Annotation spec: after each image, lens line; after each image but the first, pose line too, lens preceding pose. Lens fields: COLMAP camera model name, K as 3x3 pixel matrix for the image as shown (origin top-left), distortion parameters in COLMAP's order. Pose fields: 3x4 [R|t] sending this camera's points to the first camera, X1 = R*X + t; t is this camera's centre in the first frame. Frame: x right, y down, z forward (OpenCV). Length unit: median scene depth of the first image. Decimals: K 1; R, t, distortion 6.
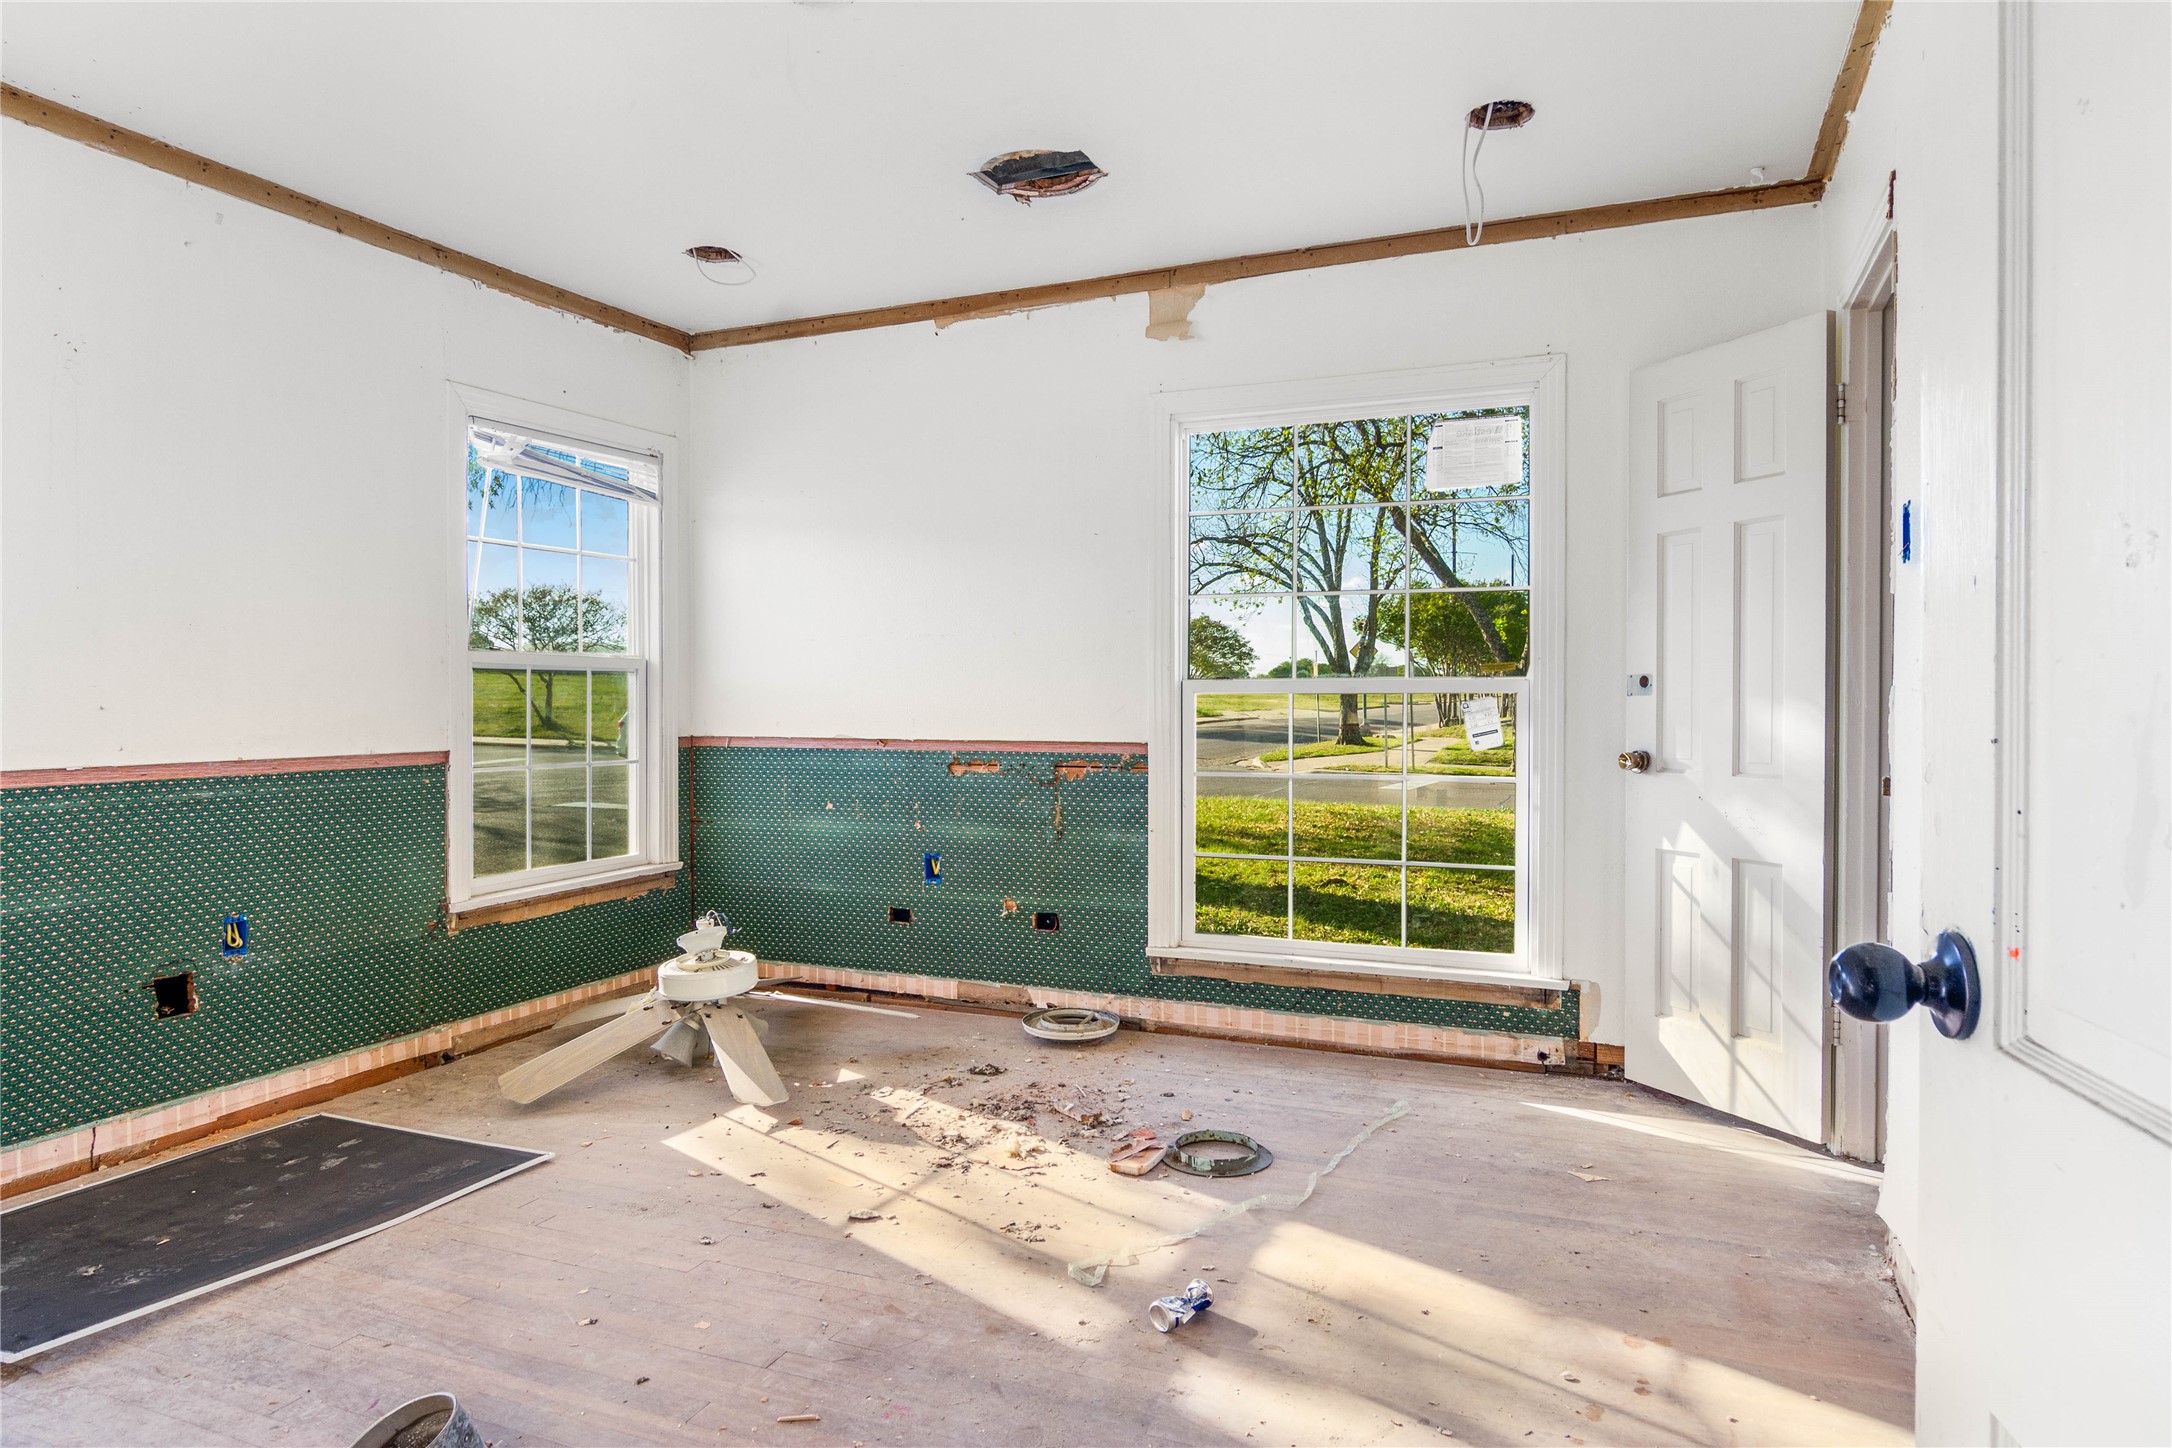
lens RADIAL K [[1303.9, 0, 1083.8], [0, 1303.9, 711.7], [0, 0, 1]] dist [-0.003151, 0.002169]
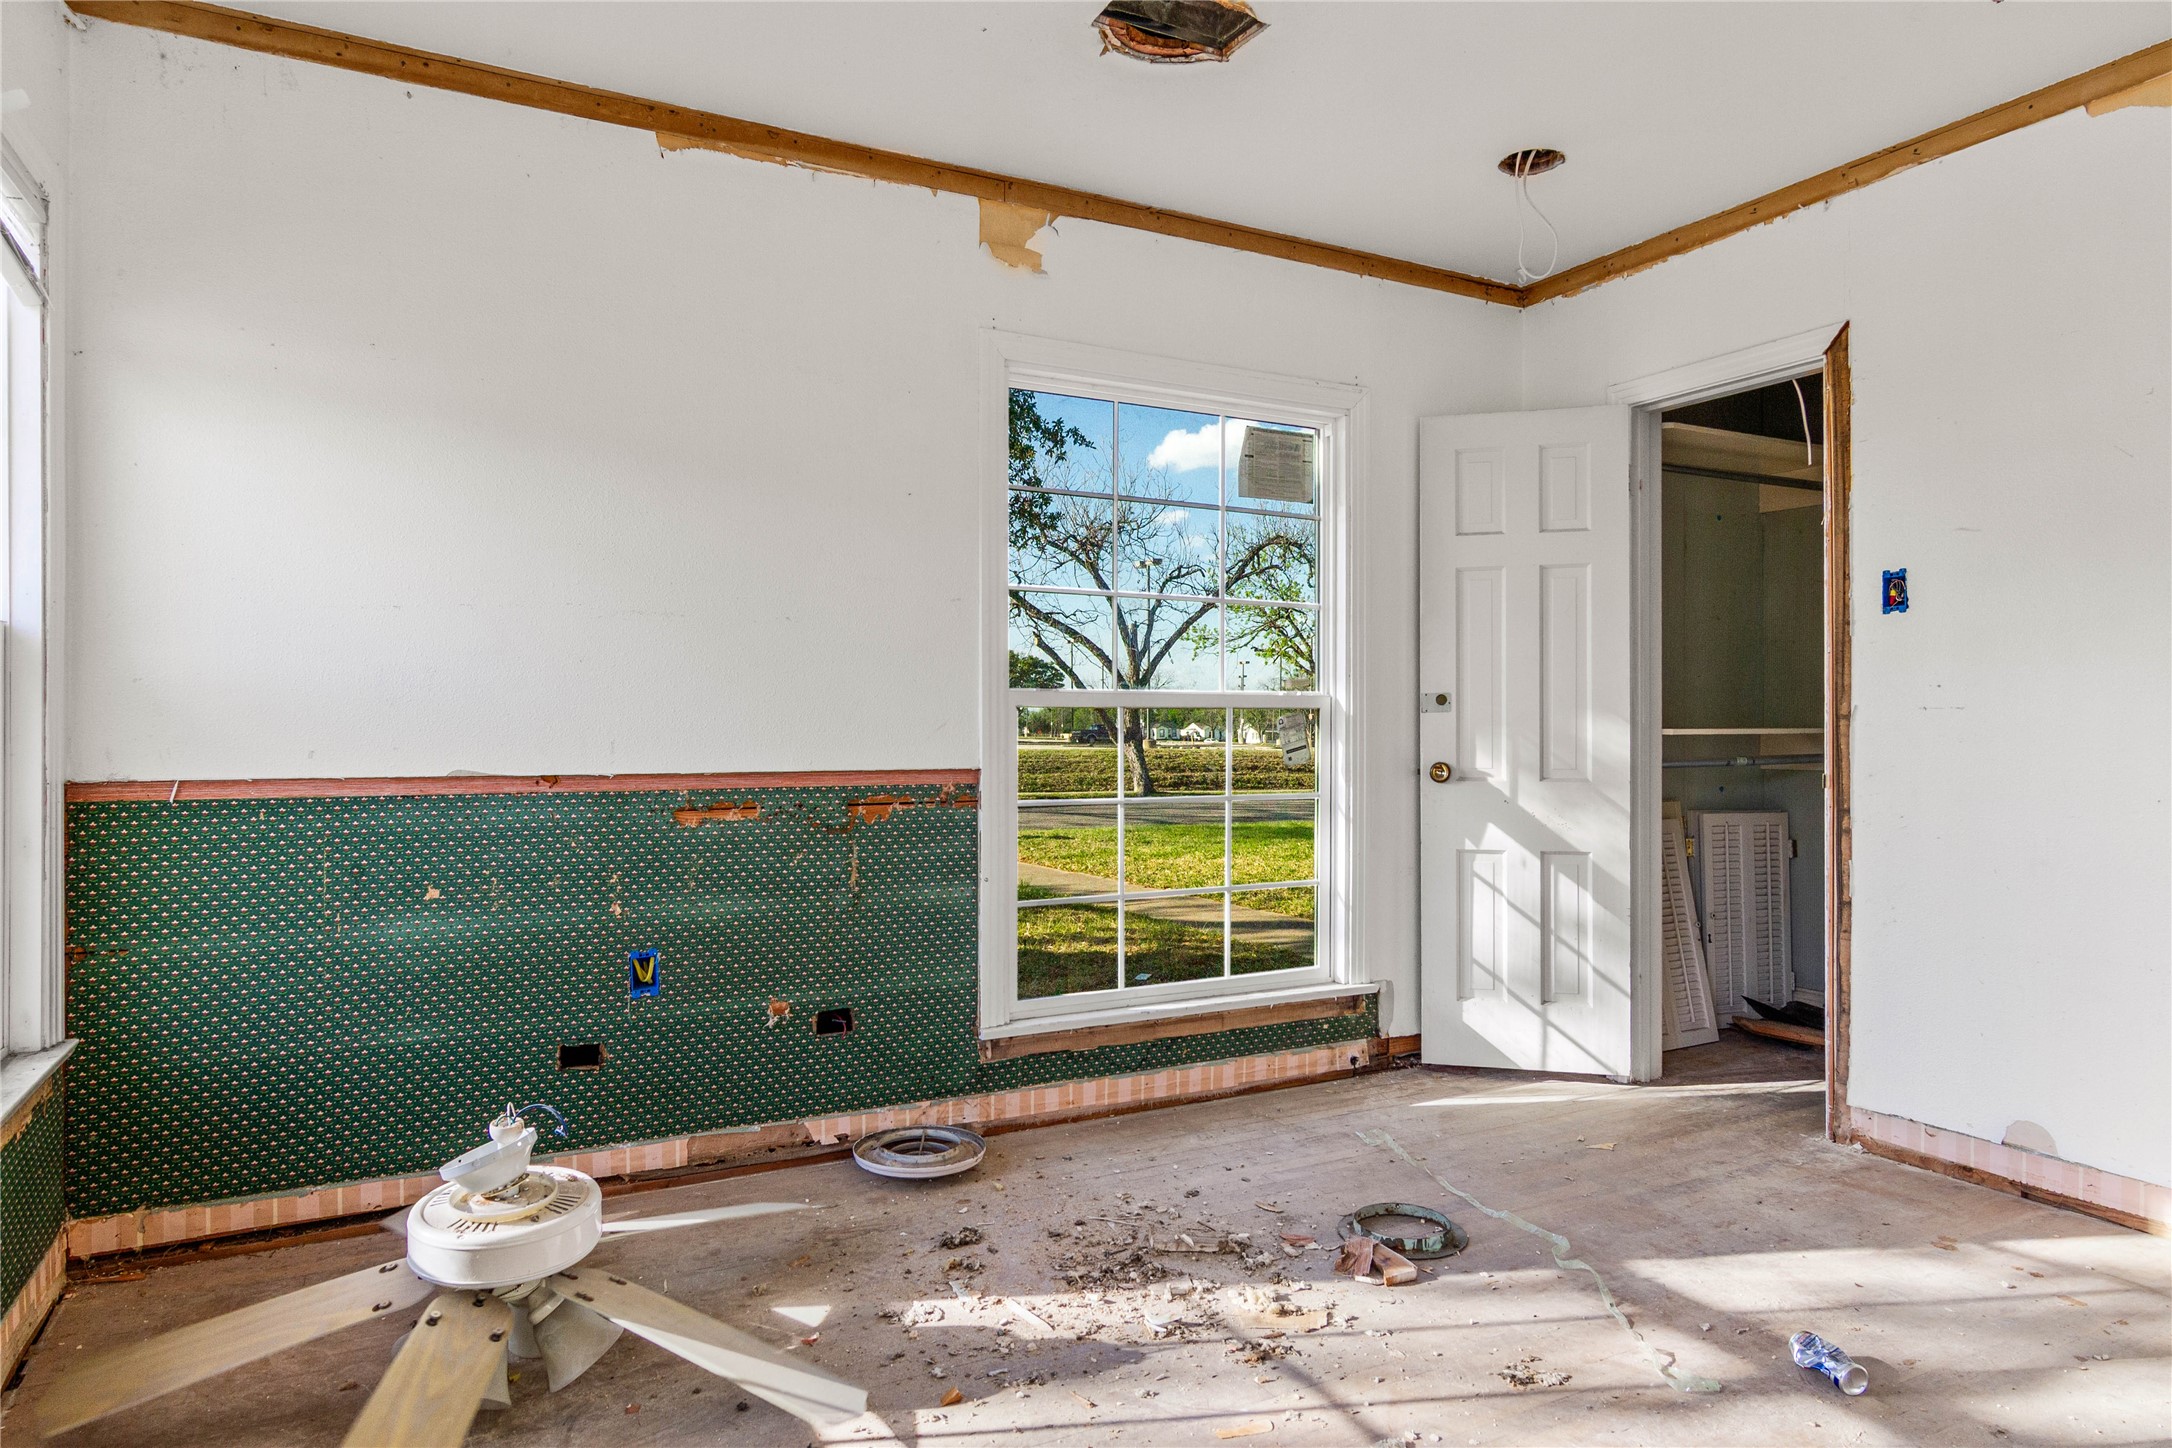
lens RADIAL K [[1303.9, 0, 1086.3], [0, 1303.9, 730.3], [0, 0, 1]] dist [-0.003151, 0.002169]
pose [[0.625165, 0.002121, 0.780490, -0.557997], [0.010885, 0.999875, -0.011436, 0.011083], [-0.780417, 0.015645, 0.625064, 0.487114]]
